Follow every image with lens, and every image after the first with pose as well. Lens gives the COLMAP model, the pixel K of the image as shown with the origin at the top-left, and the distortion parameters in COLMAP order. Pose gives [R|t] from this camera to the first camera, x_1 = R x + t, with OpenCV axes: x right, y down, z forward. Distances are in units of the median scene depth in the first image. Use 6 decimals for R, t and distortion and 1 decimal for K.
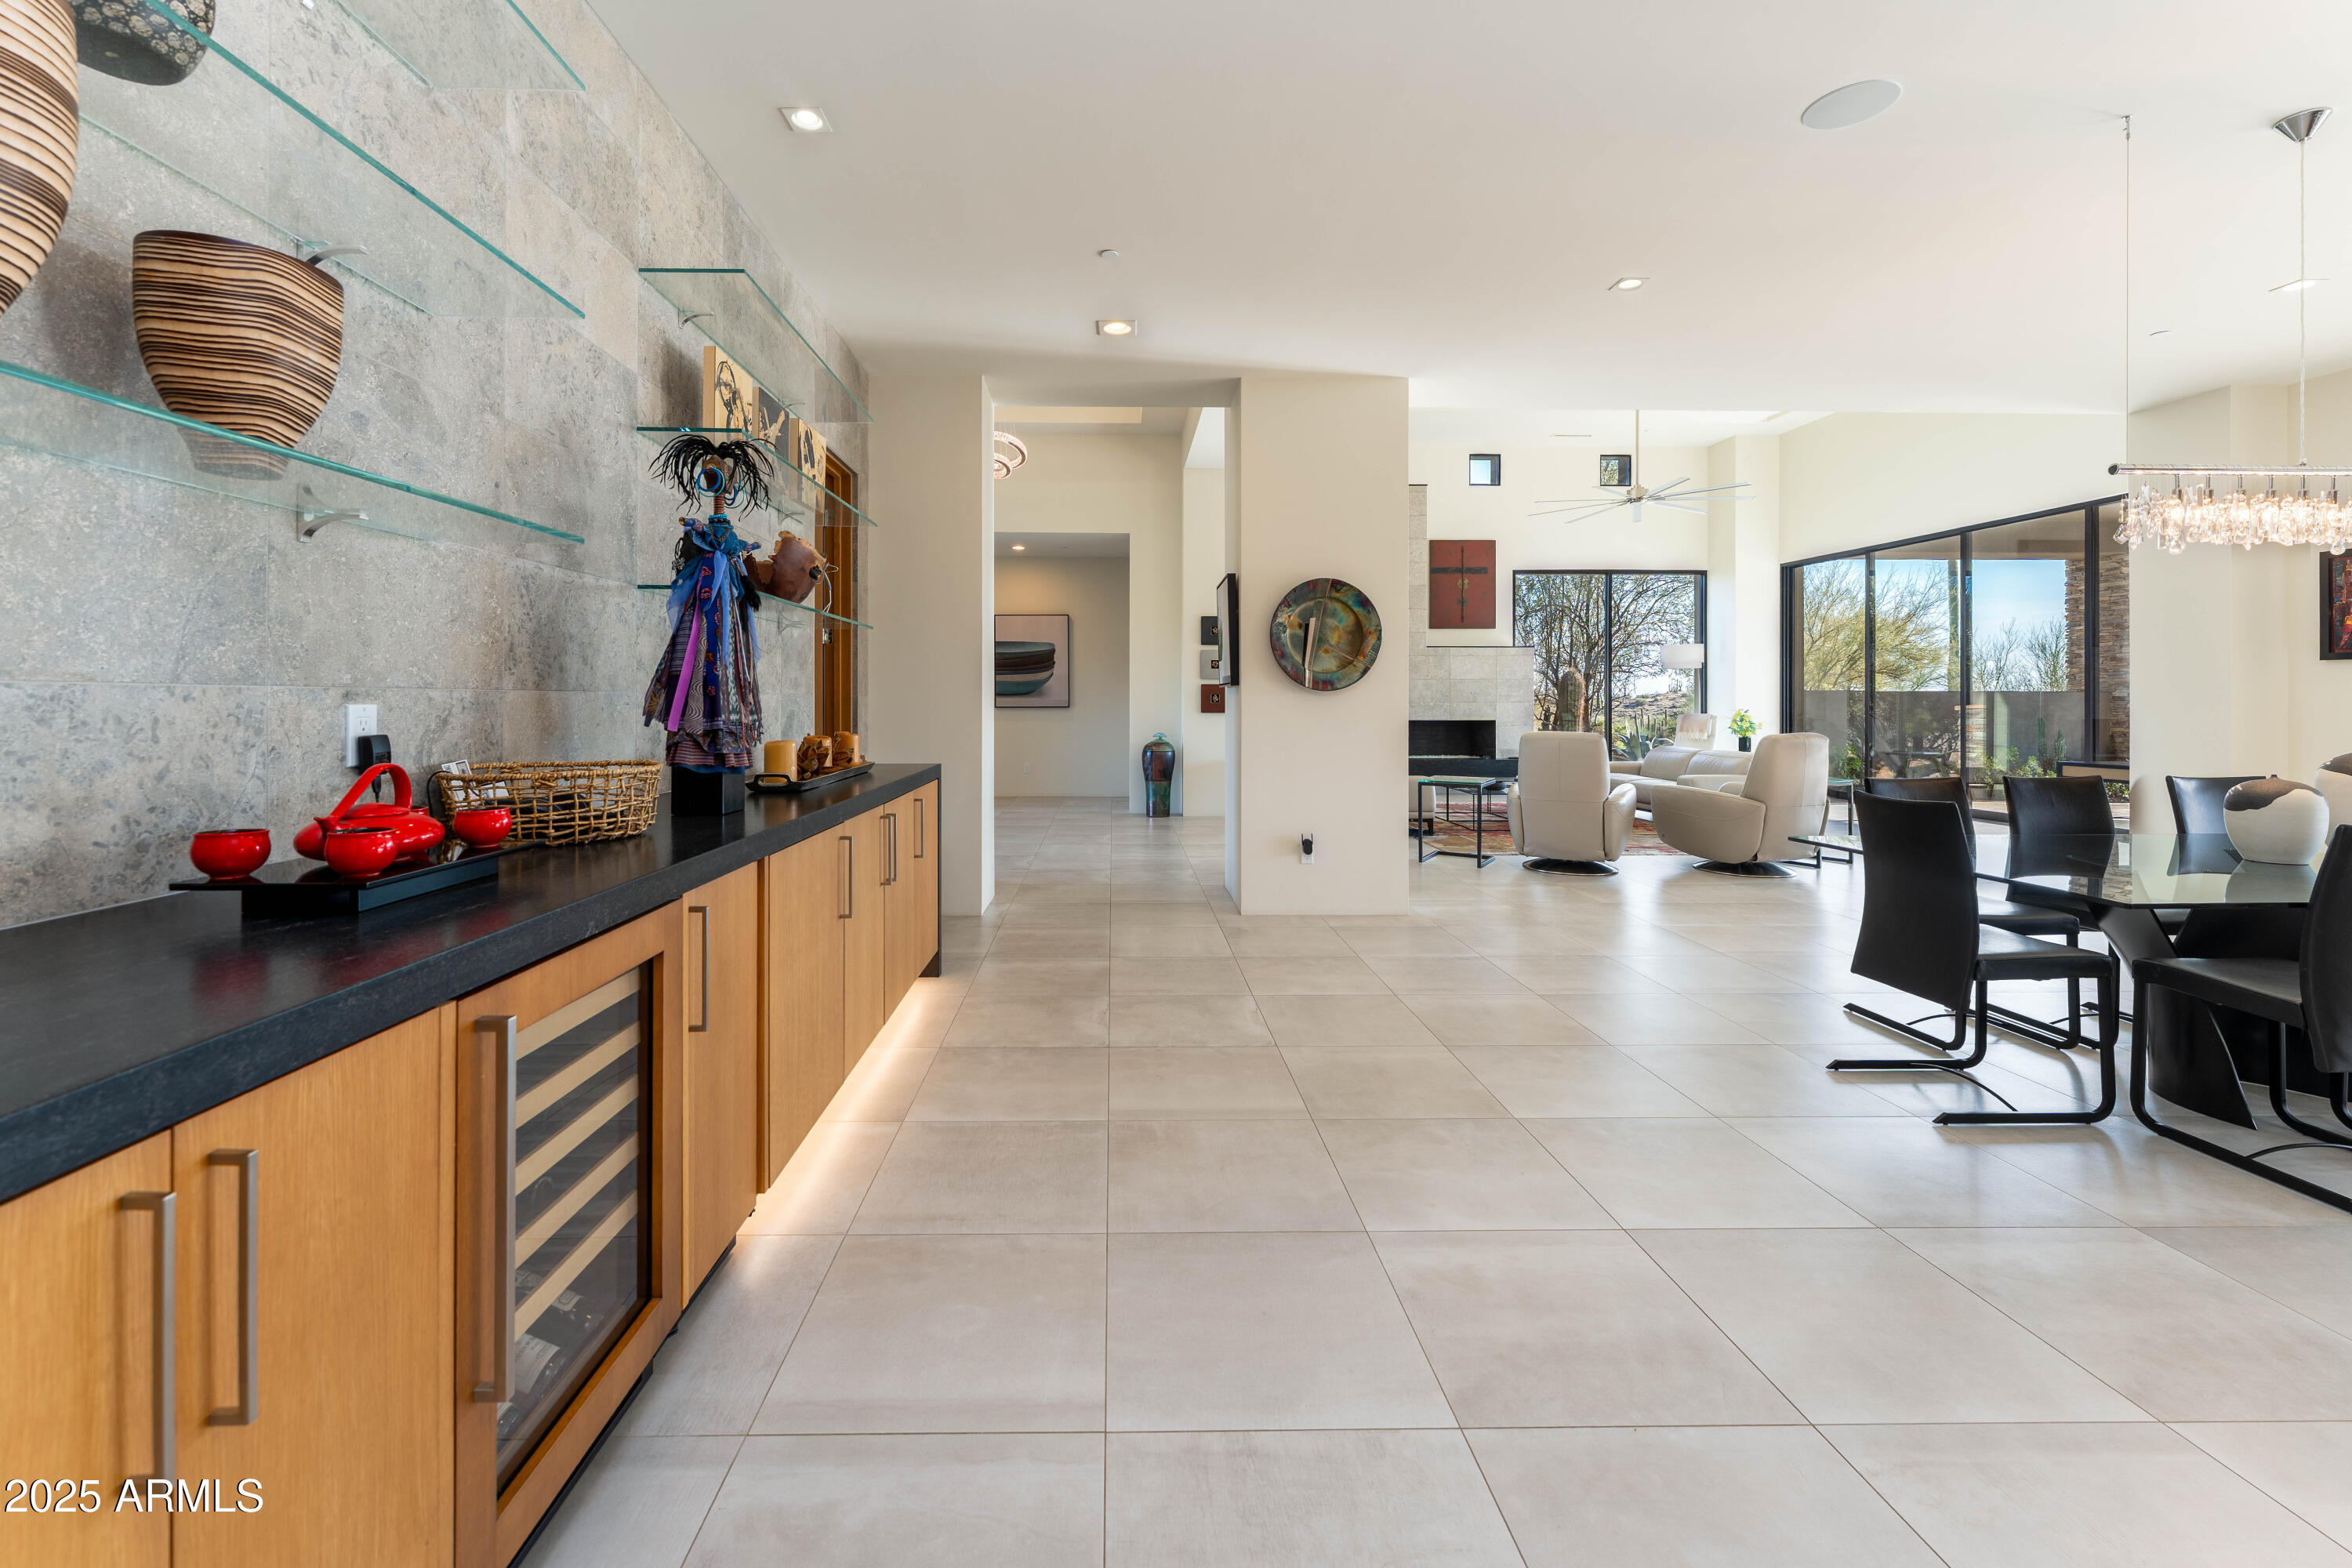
lens RADIAL K [[968.3, 0, 1143.1], [0, 968.3, 706.1], [0, 0, 1]] dist [0.001155, -0.000063]
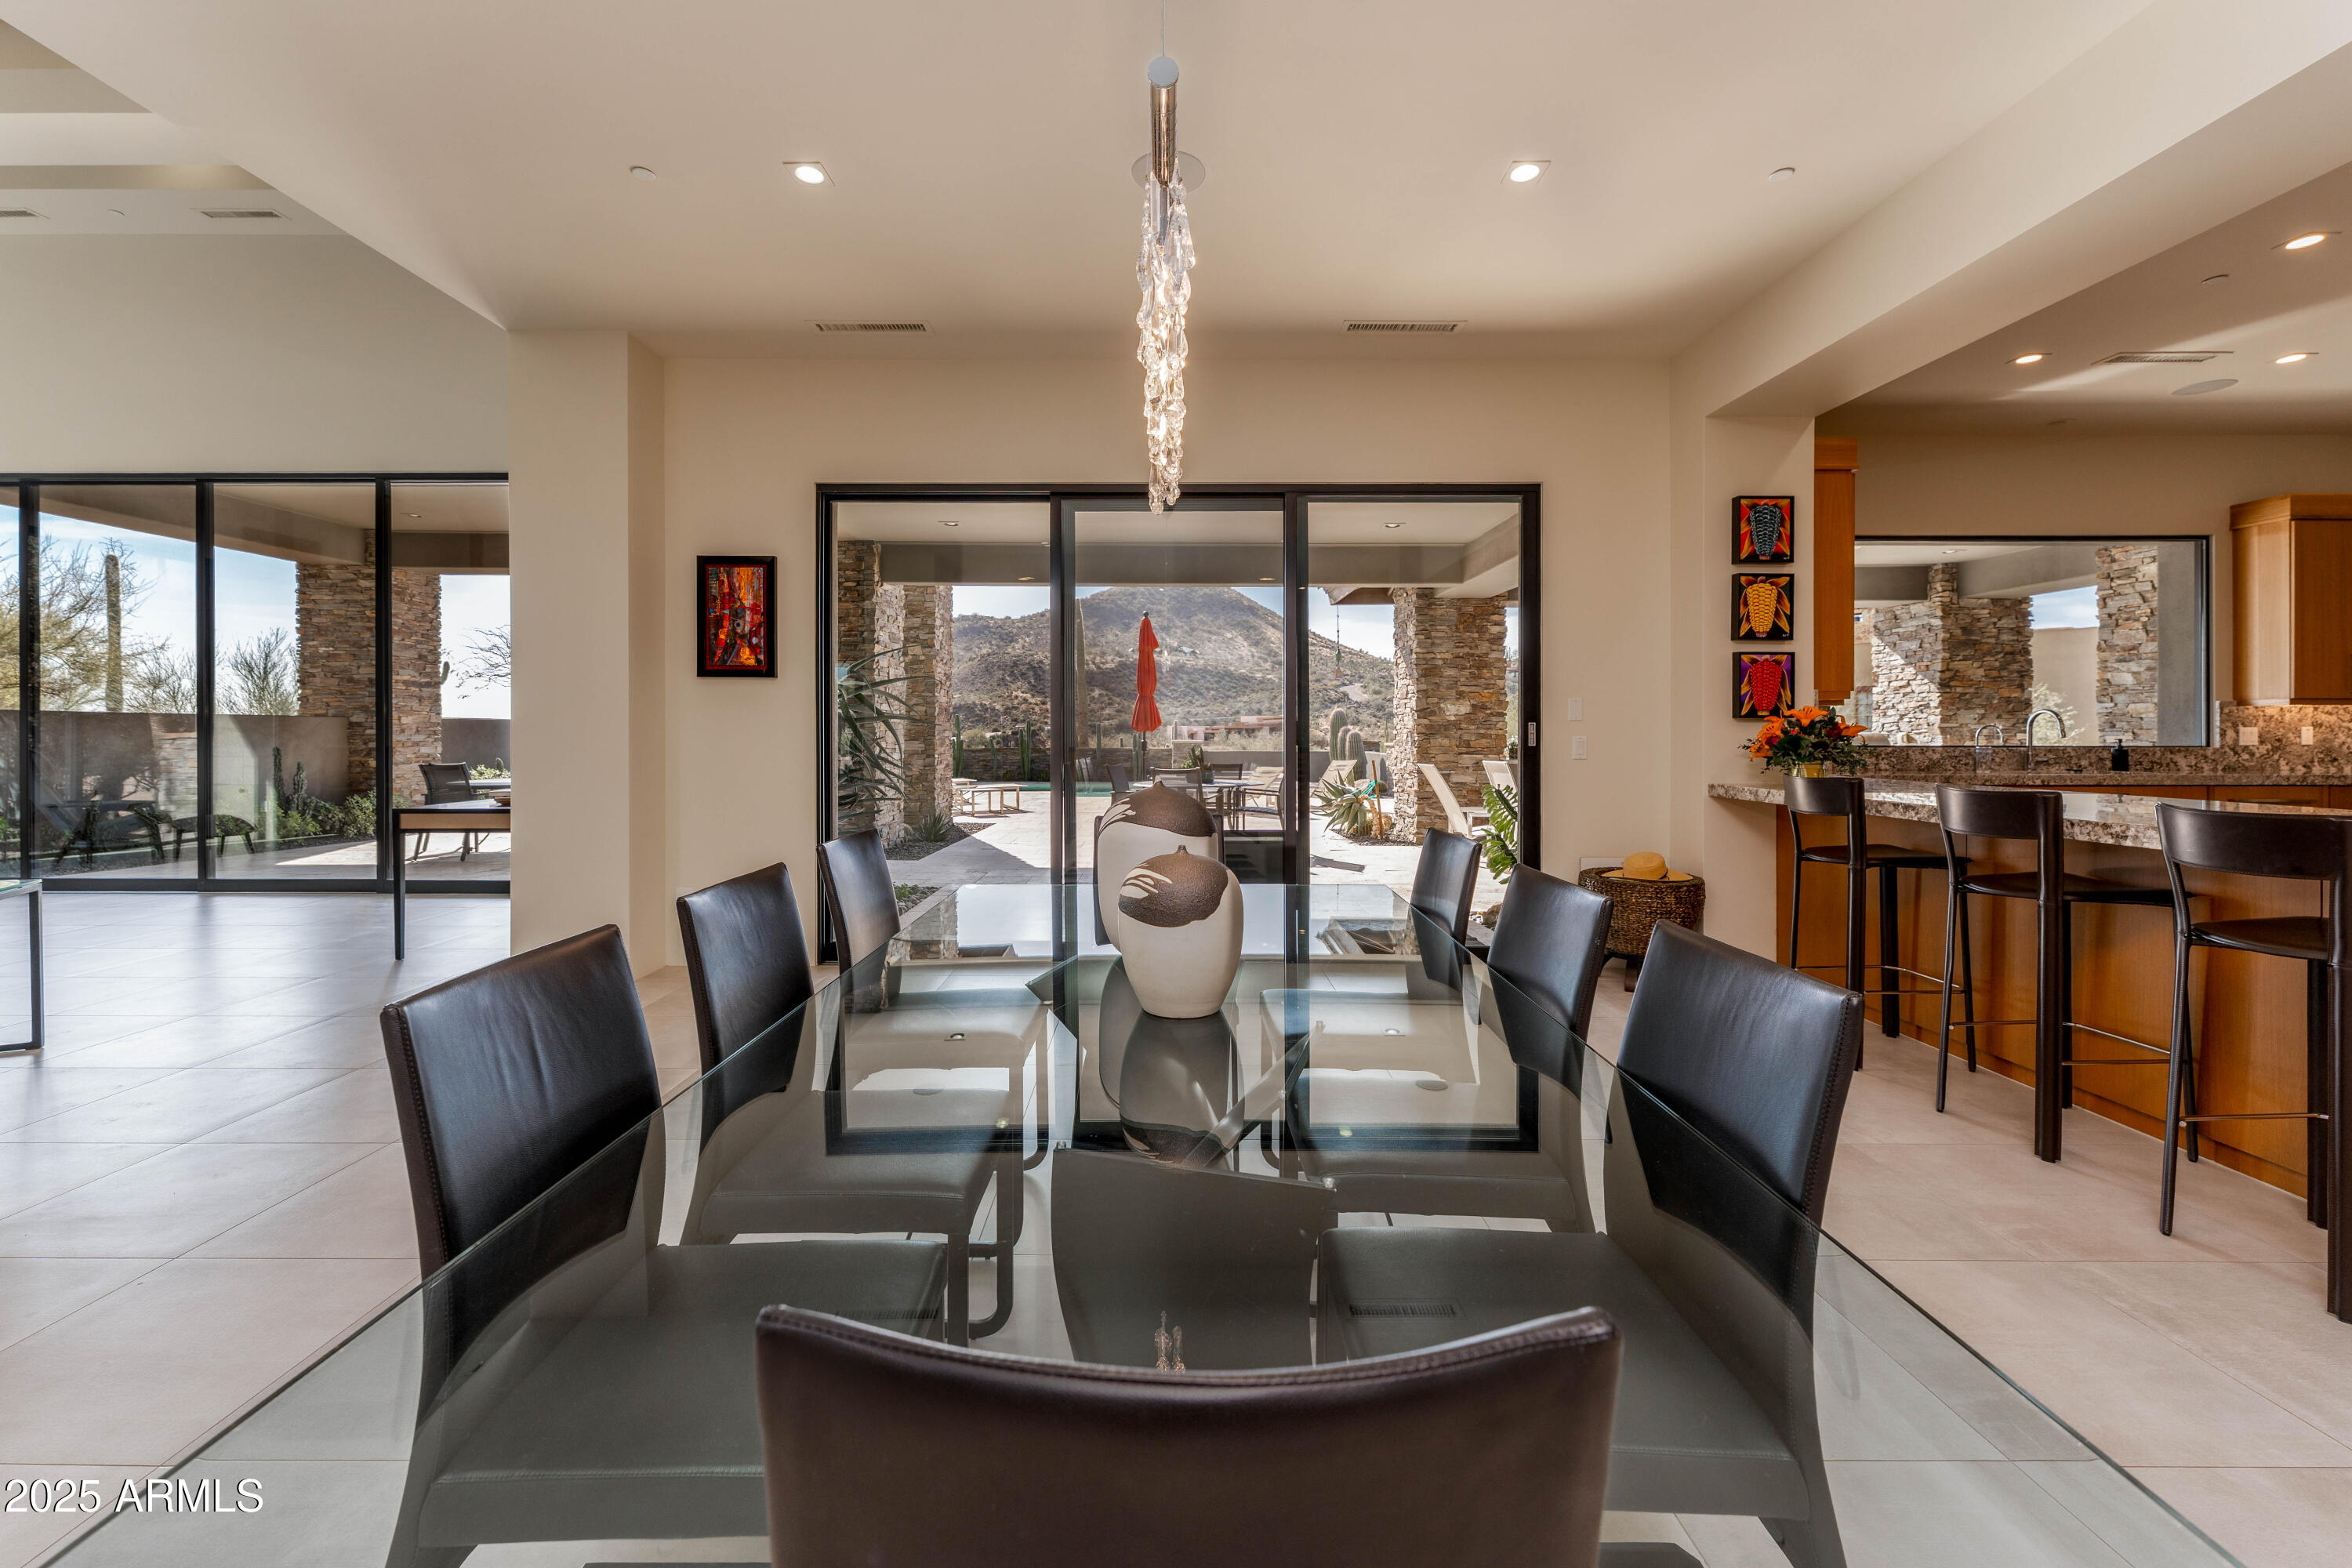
lens RADIAL K [[947.7, 0, 1158.5], [0, 947.7, 740.7], [0, 0, 1]] dist [0.001204, 0.000239]
pose [[0.035114, -0.010226, 0.999331, 0.194708], [0.004375, 0.999940, 0.010079, 0.002186], [-0.999374, 0.004018, 0.035156, 0.296460]]
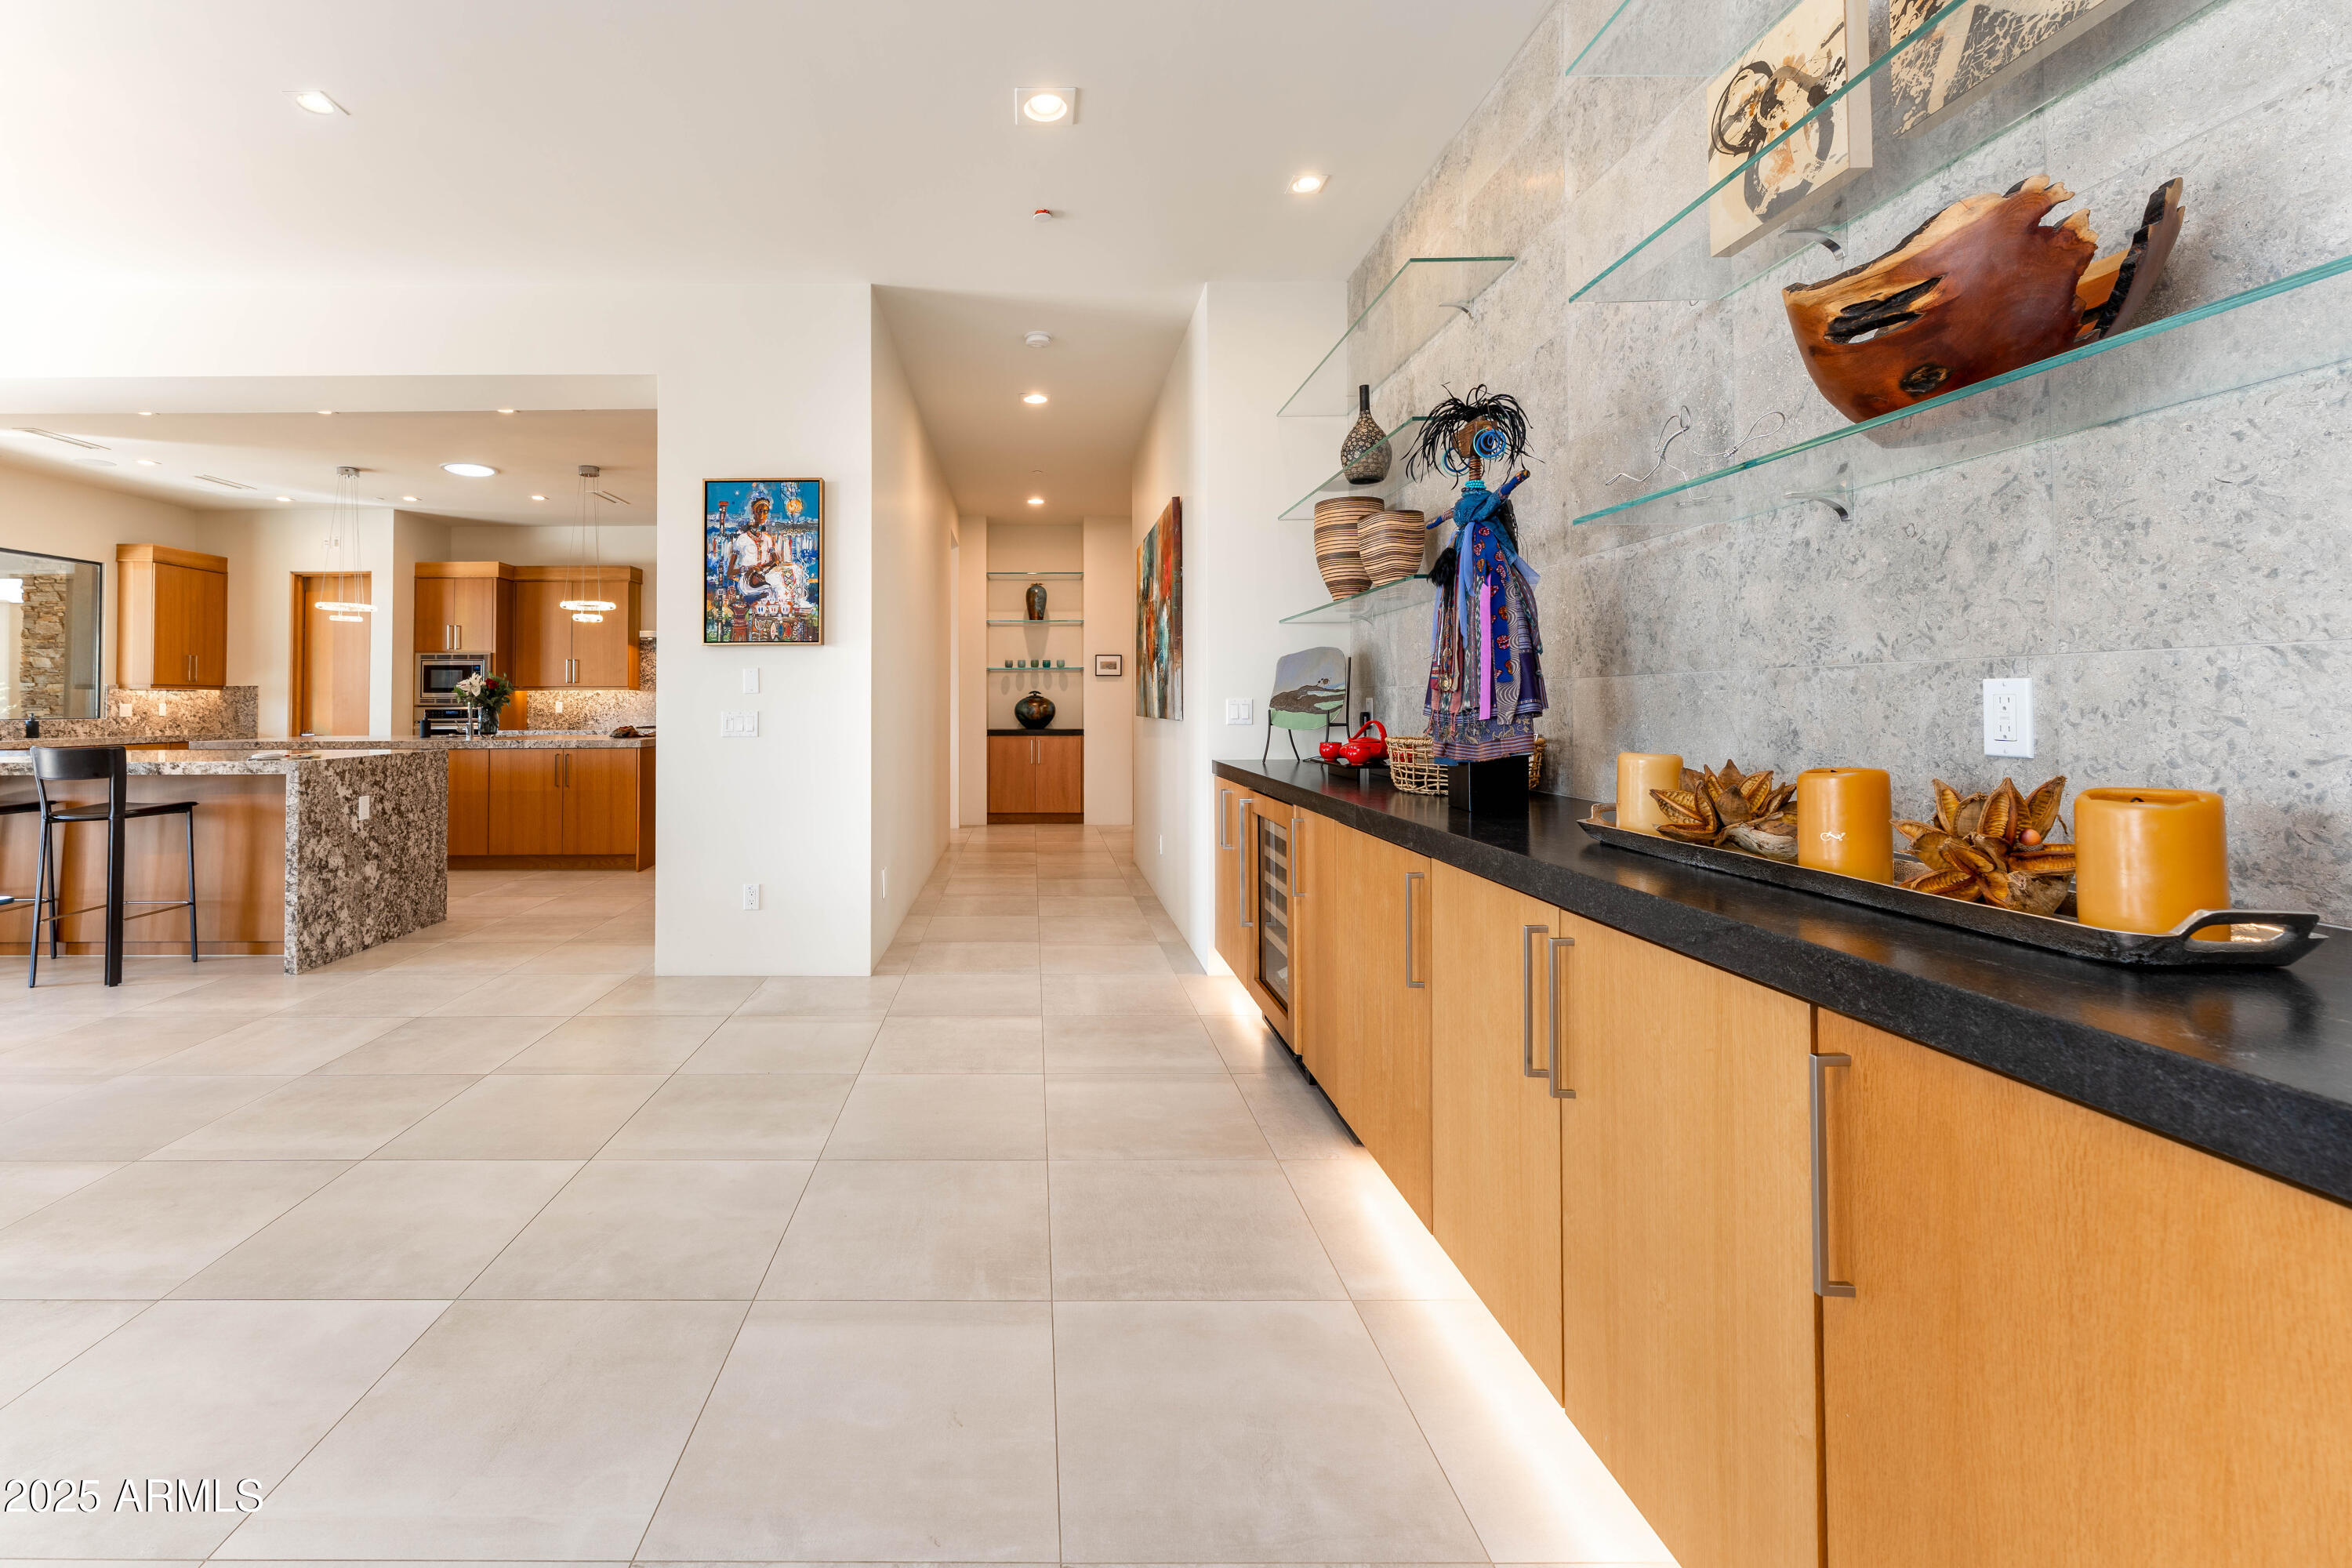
lens RADIAL K [[978.1, 0, 1032.6], [0, 978.1, 682.8], [0, 0, 1]] dist [-0.000701, -0.000107]
pose [[-0.999518, 0.003992, 0.030784, -0.012562], [0.003493, 0.999862, -0.016270, 0.001062], [-0.030845, -0.016154, -0.999394, 0.471841]]
